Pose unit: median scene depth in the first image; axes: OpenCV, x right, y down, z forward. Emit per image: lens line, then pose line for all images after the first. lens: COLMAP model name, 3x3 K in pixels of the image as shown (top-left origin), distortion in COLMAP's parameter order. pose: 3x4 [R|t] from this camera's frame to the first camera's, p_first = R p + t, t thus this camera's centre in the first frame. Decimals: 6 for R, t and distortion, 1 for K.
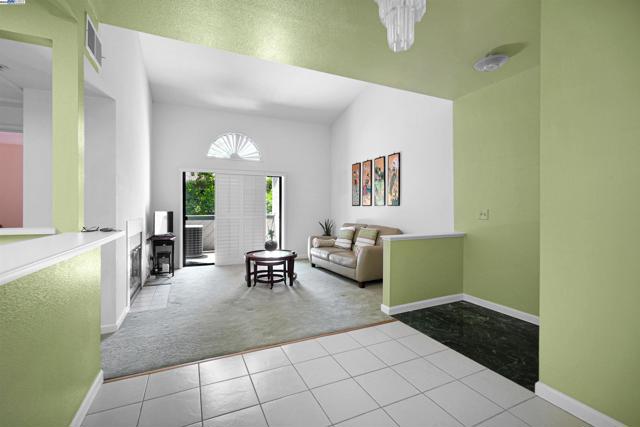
lens RADIAL K [[276.8, 0, 319.4], [0, 276.8, 214.9], [0, 0, 1]] dist [-0.000722, 0.000481]
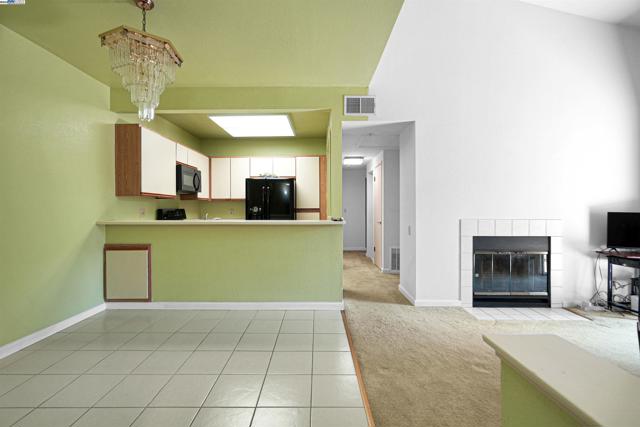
lens RADIAL K [[279.9, 0, 315.7], [0, 279.9, 208.1], [0, 0, 1]] dist [-0.001153, 0.000105]
pose [[-0.419774, -0.001245, -0.907628, 0.530191], [-0.018644, 0.999800, 0.007251, -0.025217], [0.907437, 0.019966, -0.419713, 0.962333]]
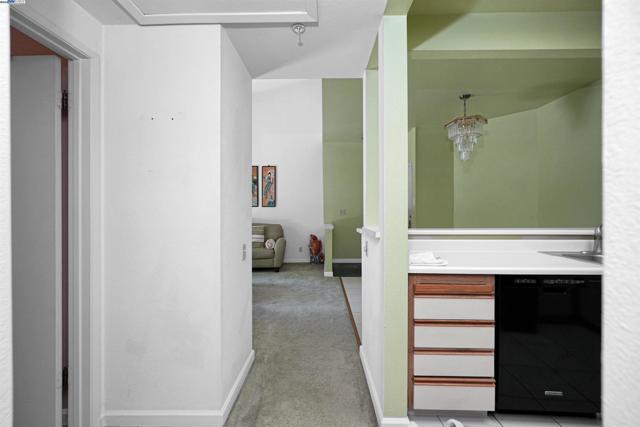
lens RADIAL K [[279.9, 0, 315.7], [0, 279.9, 208.1], [0, 0, 1]] dist [-0.001153, 0.000105]
pose [[0.433336, -0.006972, 0.901206, -1.248285], [0.022266, 0.999748, -0.002972, -0.029592], [-0.900958, 0.021354, 0.433381, 0.394850]]
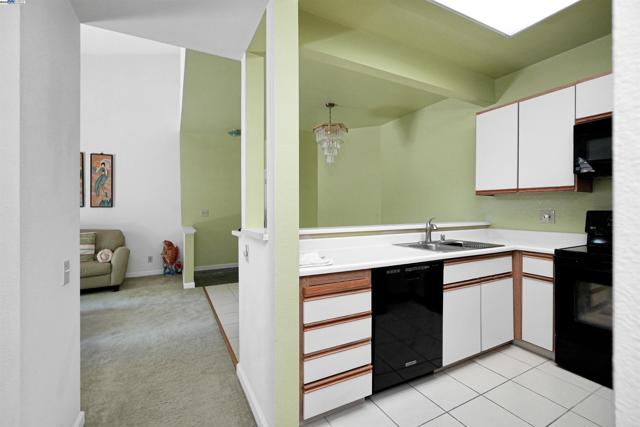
lens RADIAL K [[283.0, 0, 320.3], [0, 283.0, 207.3], [0, 0, 1]] dist [-0.000697, 0.000634]
pose [[-0.053066, -0.001823, 0.998589, -1.200527], [0.024277, 0.999700, 0.003116, -0.027618], [-0.998296, 0.024408, -0.053006, 0.451554]]
